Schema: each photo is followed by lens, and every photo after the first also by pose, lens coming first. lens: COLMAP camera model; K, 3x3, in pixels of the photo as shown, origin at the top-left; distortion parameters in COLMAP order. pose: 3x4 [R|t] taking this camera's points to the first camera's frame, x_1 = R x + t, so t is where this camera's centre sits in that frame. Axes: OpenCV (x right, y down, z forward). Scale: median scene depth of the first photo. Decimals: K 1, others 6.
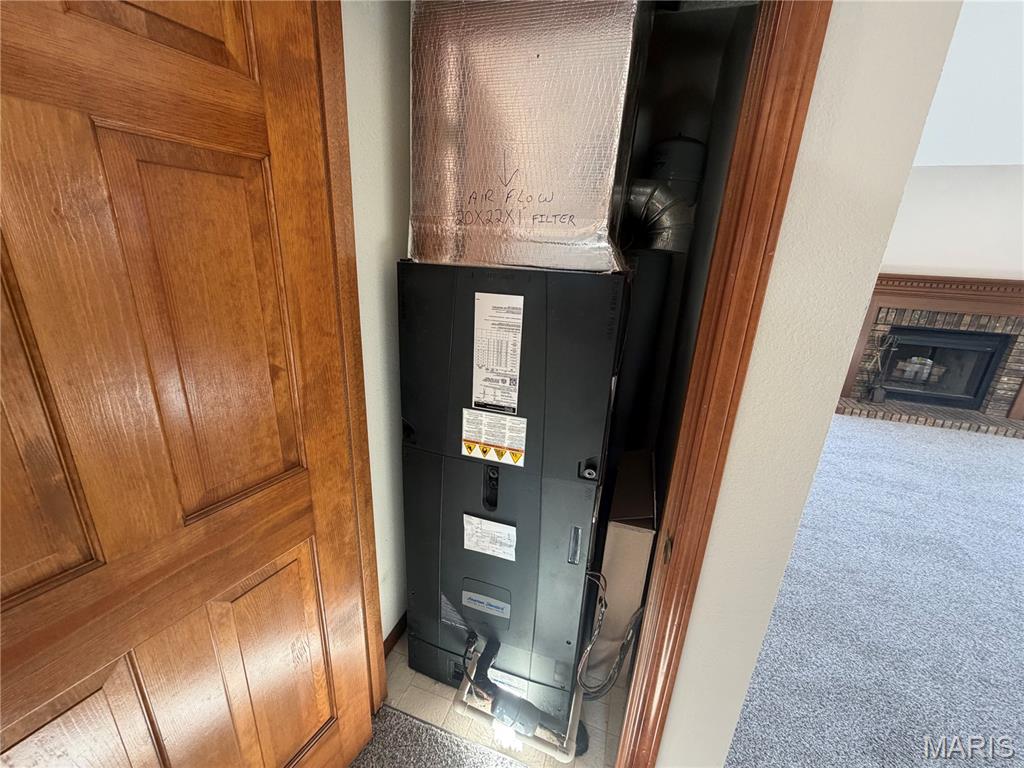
lens RADIAL K [[408.7, 0, 508.8], [0, 408.7, 383.6], [0, 0, 1]] dist [0.002372, -0.000254]
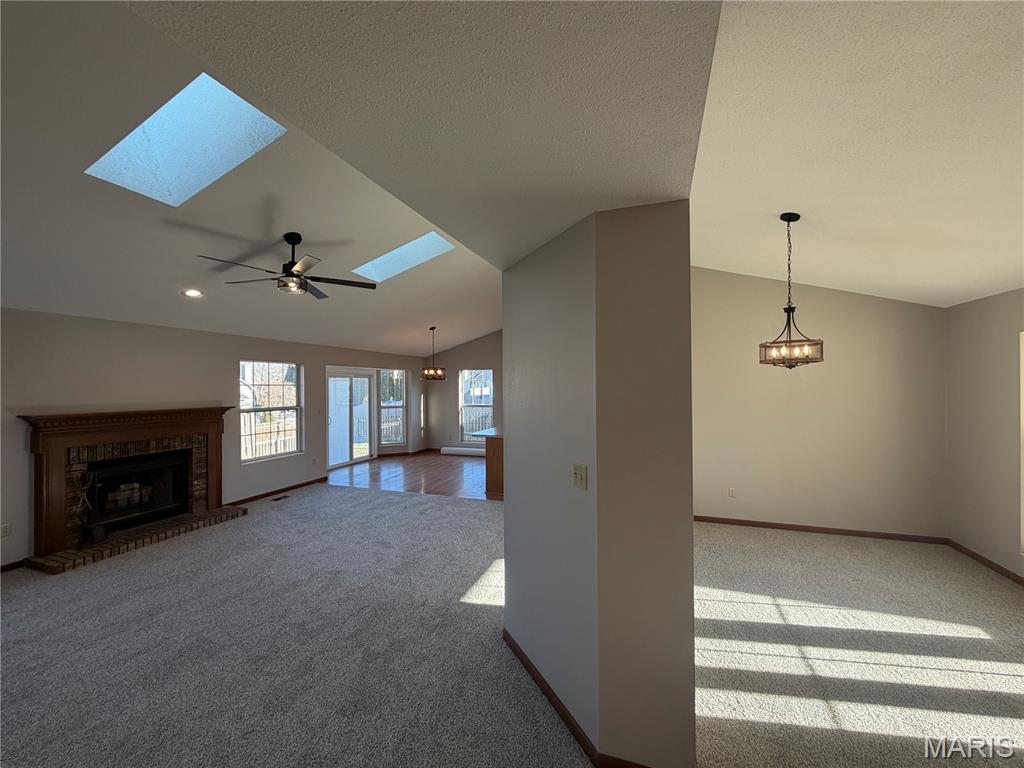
lens RADIAL K [[408.7, 0, 509.8], [0, 408.7, 382.9], [0, 0, 1]] dist [0.002372, -0.000254]
pose [[0.024441, -0.039832, 0.998907, -0.018495], [0.315247, 0.948532, 0.030109, -0.034164], [-0.948695, 0.314167, 0.035740, -0.062079]]
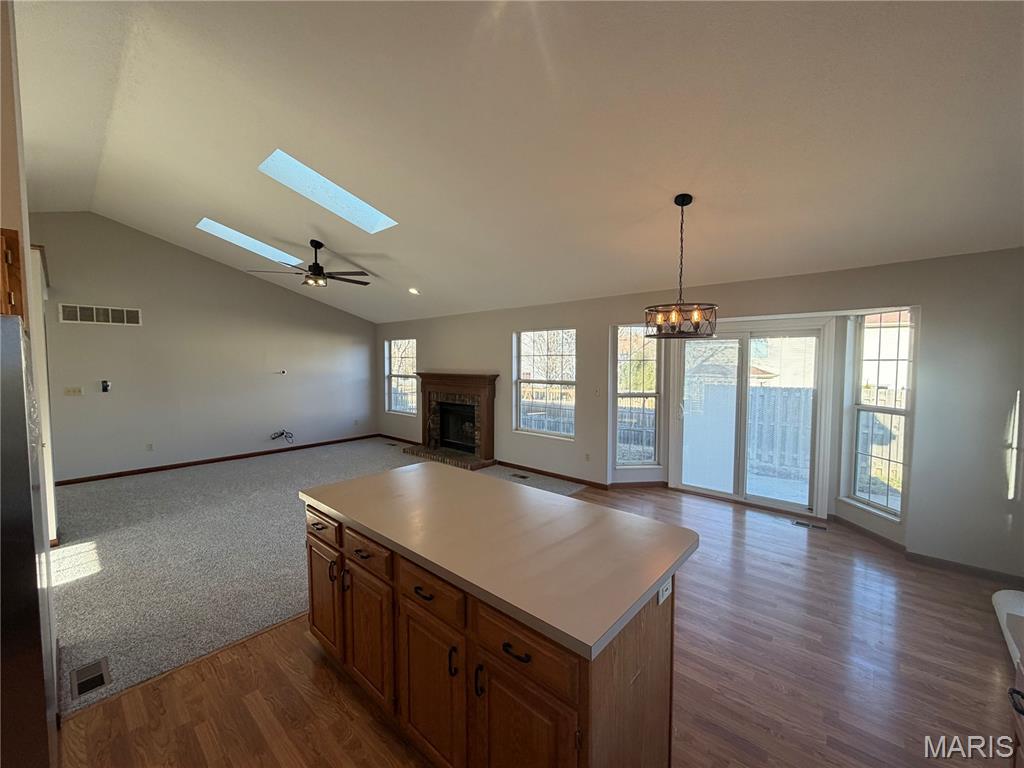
lens RADIAL K [[408.7, 0, 505.8], [0, 408.7, 384.3], [0, 0, 1]] dist [0.002372, -0.000254]
pose [[0.917907, -0.023827, -0.396080, 1.885735], [-0.081551, 0.965558, -0.247079, 0.183740], [0.388325, 0.259096, 0.884349, -0.405573]]
